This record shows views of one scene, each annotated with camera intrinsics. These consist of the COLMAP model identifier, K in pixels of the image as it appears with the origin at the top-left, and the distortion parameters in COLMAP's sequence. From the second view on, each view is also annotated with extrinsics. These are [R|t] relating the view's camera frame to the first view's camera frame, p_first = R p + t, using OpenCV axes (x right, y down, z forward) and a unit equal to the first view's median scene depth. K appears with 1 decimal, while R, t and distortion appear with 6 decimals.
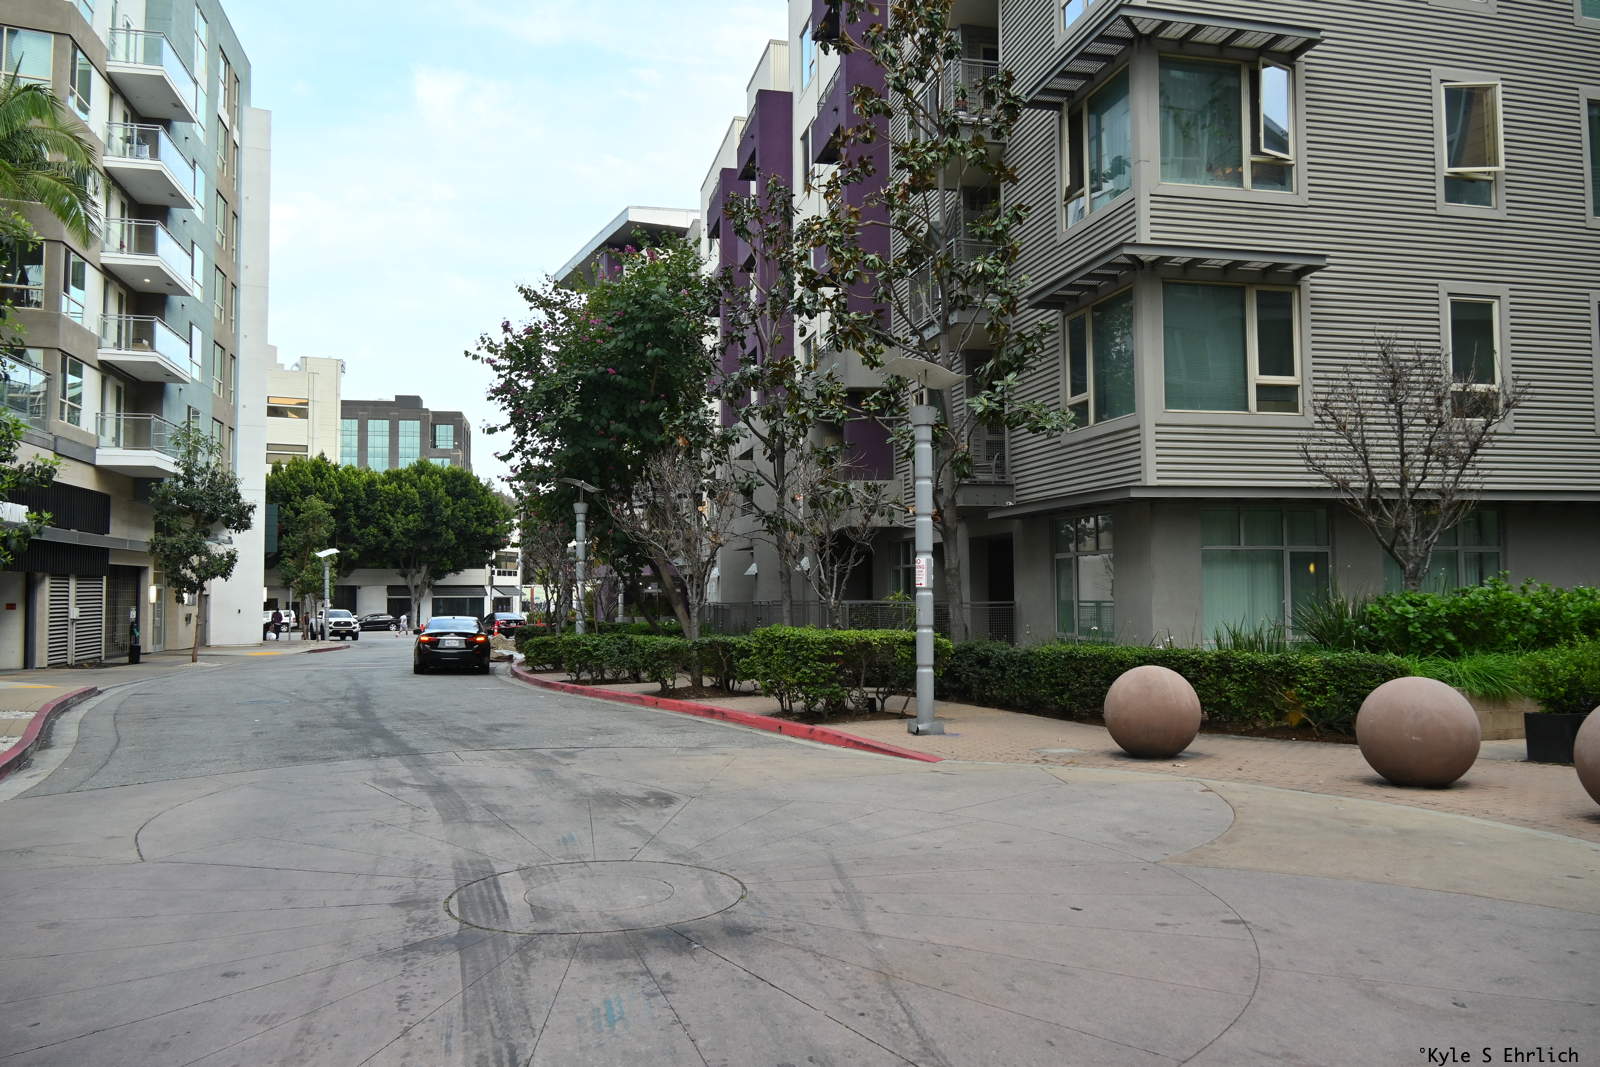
lens RADIAL K [[1193.4, 0, 801.0], [0, 1193.4, 532.3], [0, 0, 1]] dist [0.025037, -0.047497]
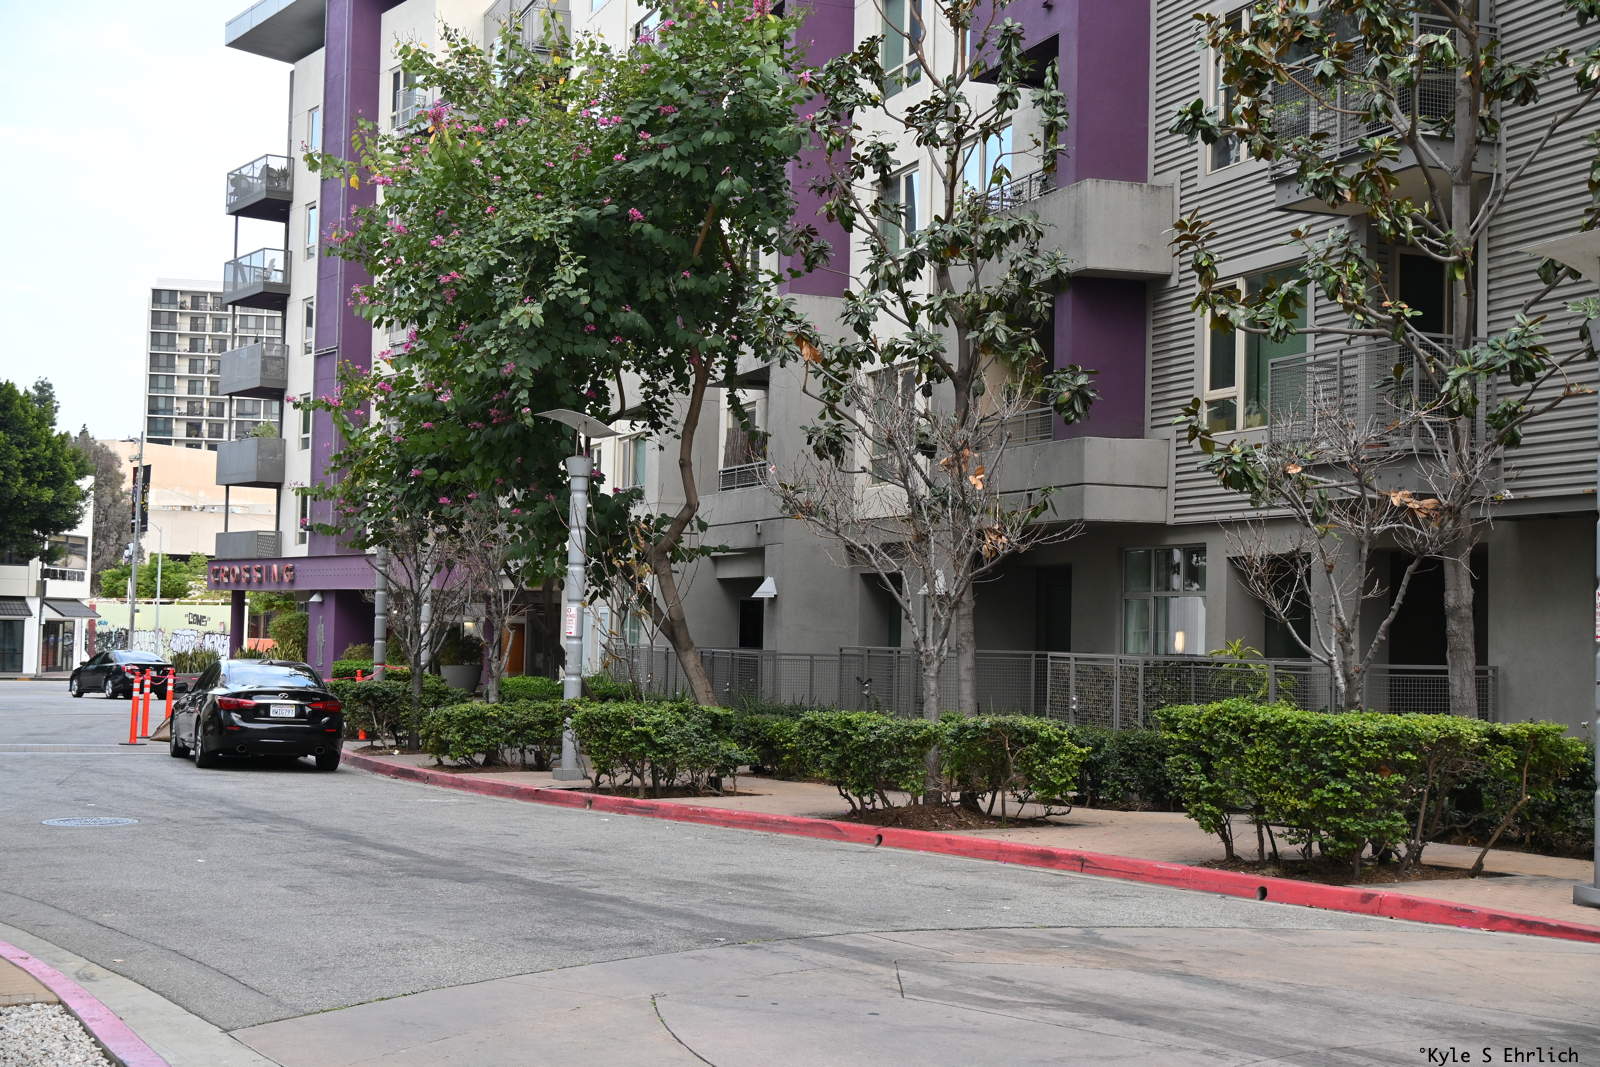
lens RADIAL K [[2125.8, 0, 808.1], [0, 2125.8, 528.6], [0, 0, 1]] dist [0.067405, -0.145079]
pose [[0.989591, 0.036780, 0.139129, -0.207233], [-0.037154, 0.999310, 0.000092, 0.003731], [-0.139029, -0.005261, 0.990274, 0.036589]]
